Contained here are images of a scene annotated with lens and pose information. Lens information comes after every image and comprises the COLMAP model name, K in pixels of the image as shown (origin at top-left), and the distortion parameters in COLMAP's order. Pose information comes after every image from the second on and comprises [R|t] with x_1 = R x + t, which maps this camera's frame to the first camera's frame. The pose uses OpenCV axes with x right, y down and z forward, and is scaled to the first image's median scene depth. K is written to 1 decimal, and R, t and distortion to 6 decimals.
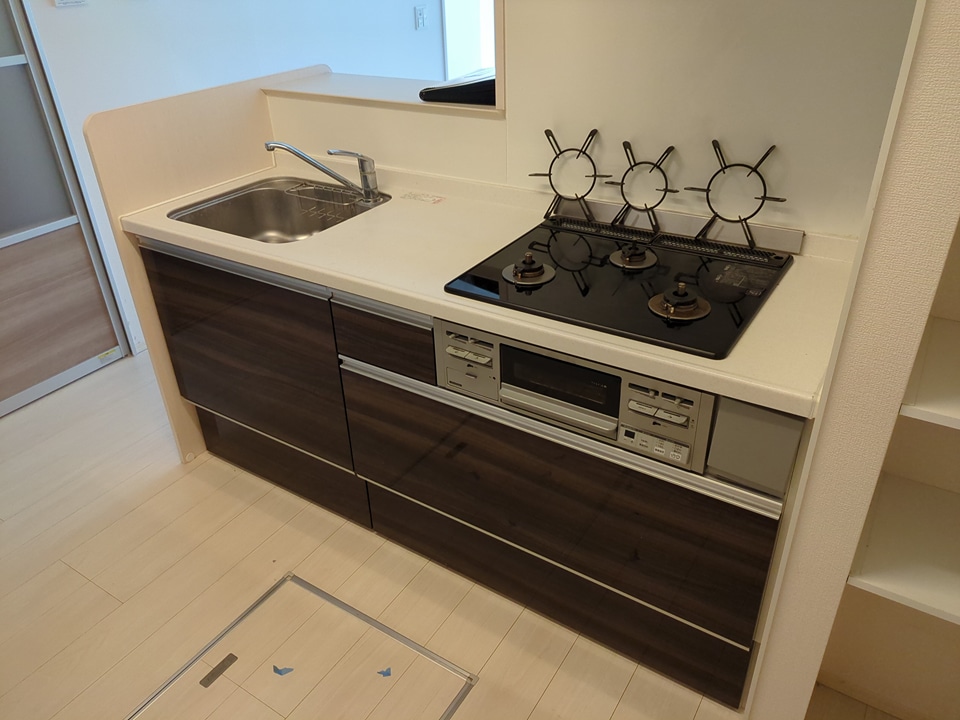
lens RADIAL K [[715.0, 0, 482.2], [0, 715.0, 362.3], [0, 0, 1]] dist [0.014873, -0.024859]
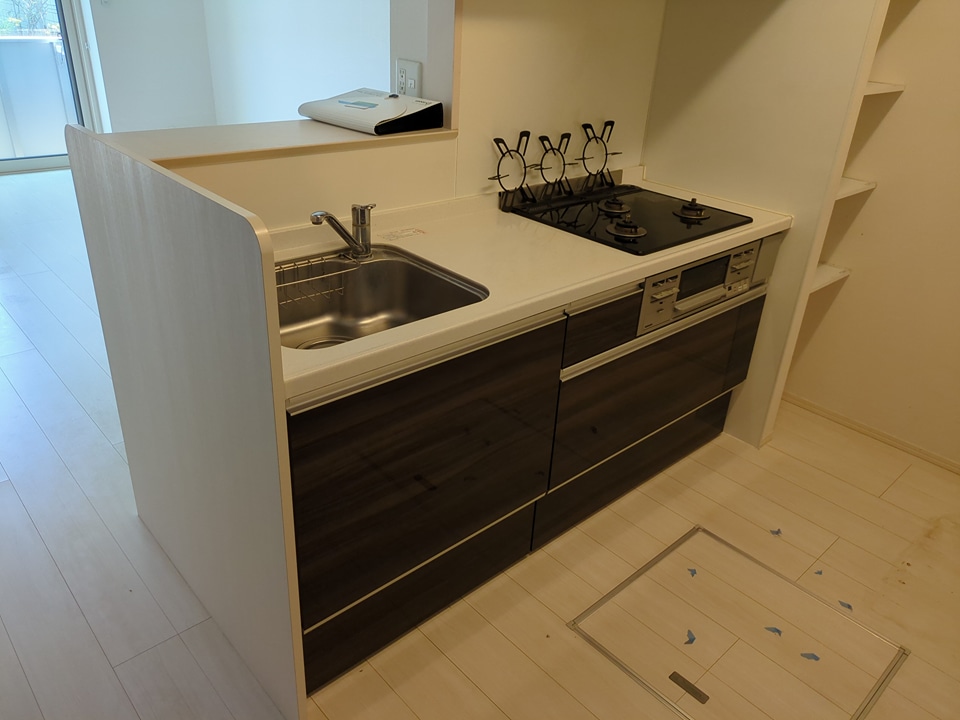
lens RADIAL K [[715.0, 0, 483.3], [0, 715.0, 358.4], [0, 0, 1]] dist [0.014873, -0.024859]
pose [[0.239311, -0.394902, 0.887008, -1.094828], [0.436947, 0.859620, 0.264822, -0.334964], [-0.867068, 0.324201, 0.378268, 0.692372]]
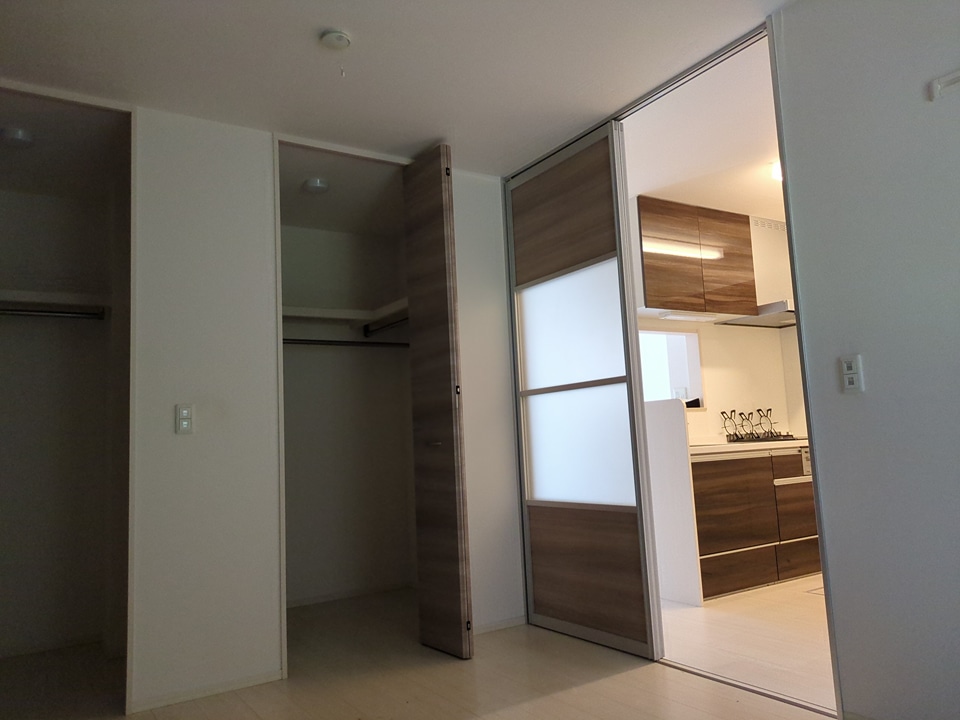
lens RADIAL K [[715.0, 0, 479.2], [0, 715.0, 361.2], [0, 0, 1]] dist [0.014873, -0.024859]
pose [[0.414112, 0.125946, 0.901471, -2.860584], [0.486331, 0.806551, -0.336092, -0.004835], [-0.769411, 0.577593, 0.272751, 0.851379]]
